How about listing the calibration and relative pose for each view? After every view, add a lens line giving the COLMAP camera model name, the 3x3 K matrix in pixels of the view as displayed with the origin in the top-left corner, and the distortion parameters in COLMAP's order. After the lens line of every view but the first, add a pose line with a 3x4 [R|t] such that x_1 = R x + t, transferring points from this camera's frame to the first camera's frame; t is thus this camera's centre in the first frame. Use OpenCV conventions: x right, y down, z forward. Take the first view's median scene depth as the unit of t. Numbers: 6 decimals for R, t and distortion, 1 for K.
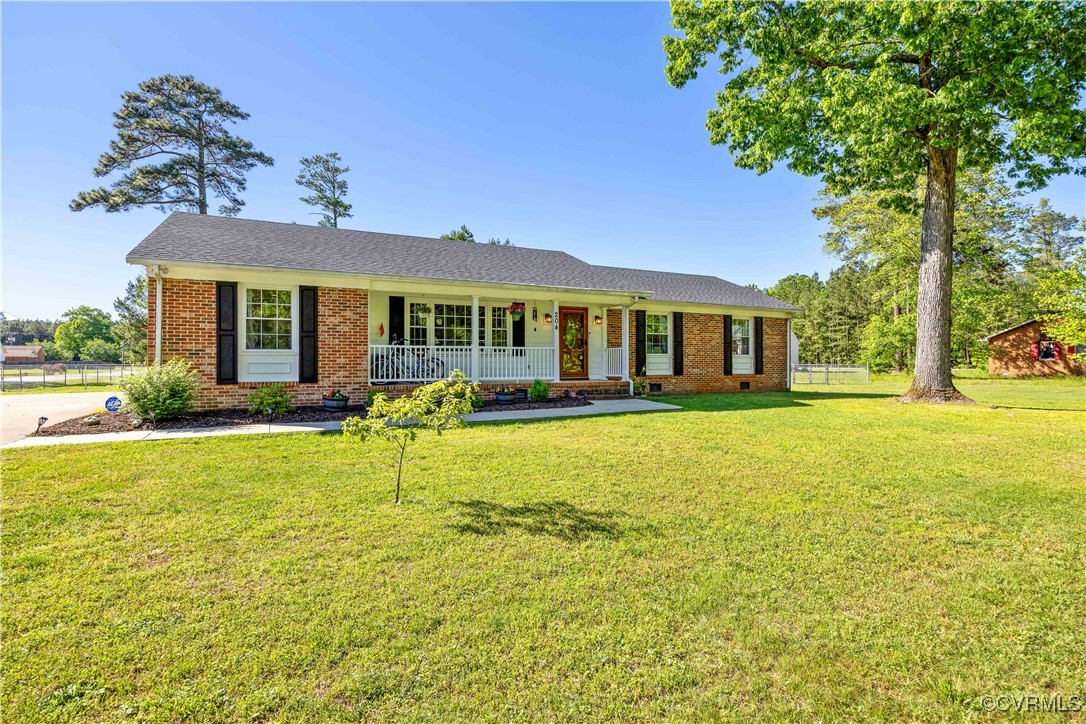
lens RADIAL K [[556.7, 0, 544.8], [0, 556.7, 337.2], [0, 0, 1]] dist [-0.006723, -0.001683]
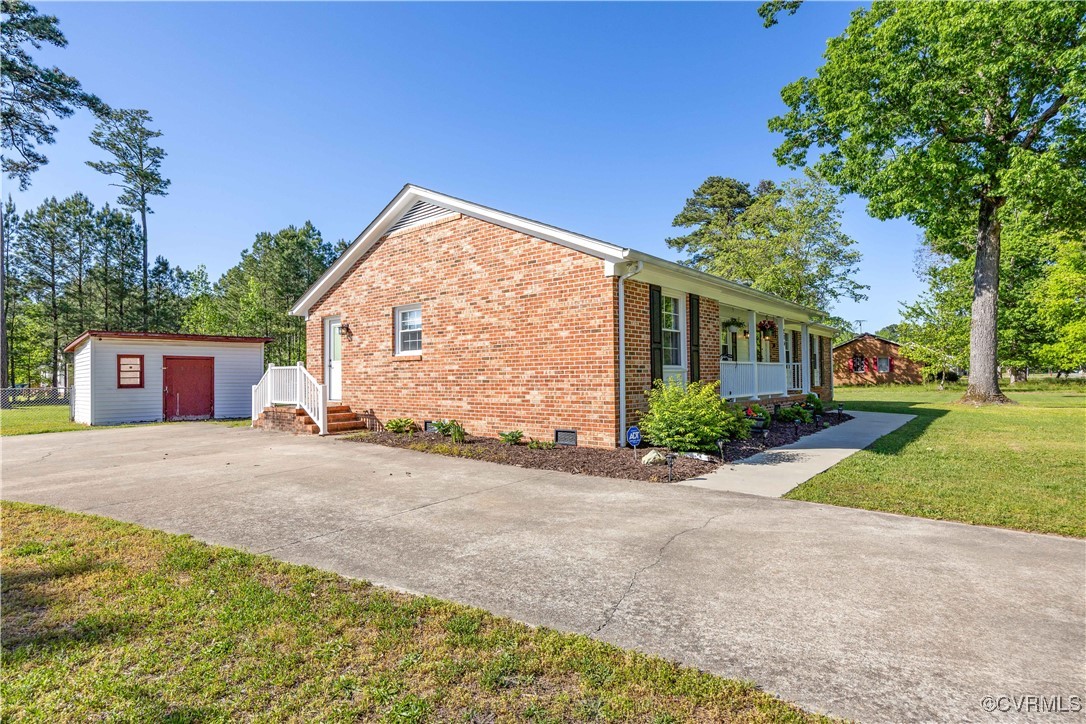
lens RADIAL K [[556.7, 0, 549.9], [0, 556.7, 359.2], [0, 0, 1]] dist [-0.006723, -0.001683]
pose [[0.911732, 0.005447, 0.410750, -0.584620], [-0.012437, 0.999820, 0.014347, 0.001077], [-0.410598, -0.018189, 0.911635, 0.161721]]
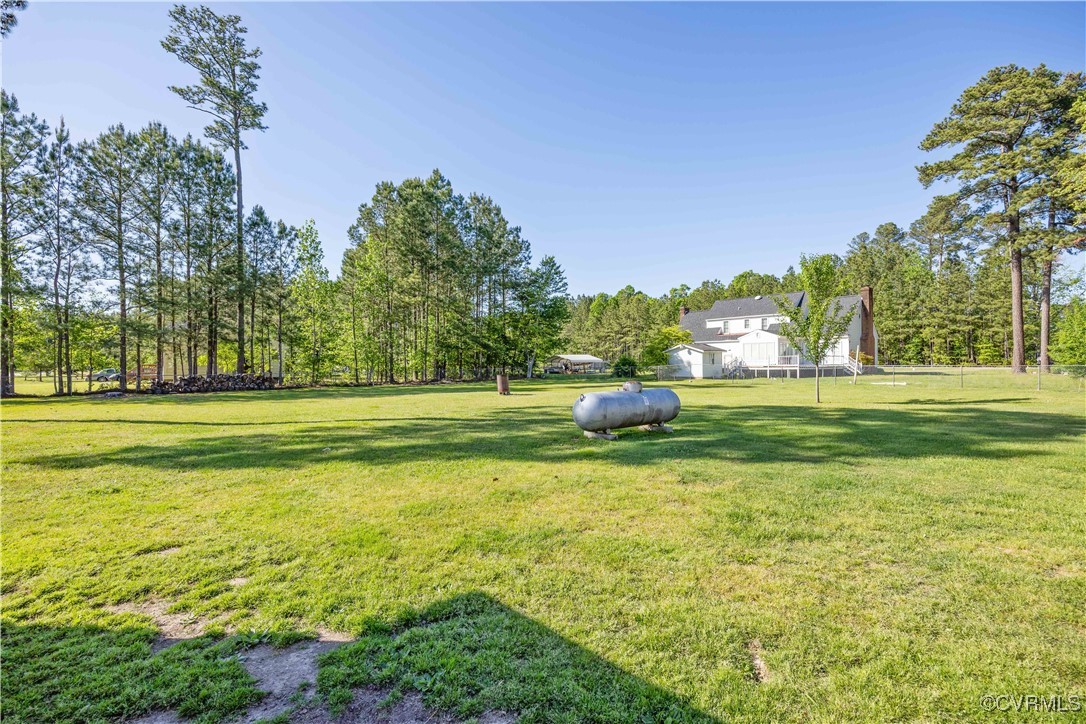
lens RADIAL K [[514.5, 0, 549.5], [0, 514.5, 359.3], [0, 0, 1]] dist [0.001539, 0.001157]
pose [[0.973514, -0.001321, 0.228622, -0.577710], [-0.007912, 0.999190, 0.039465, 0.057739], [-0.228489, -0.040228, 0.972715, 1.204289]]
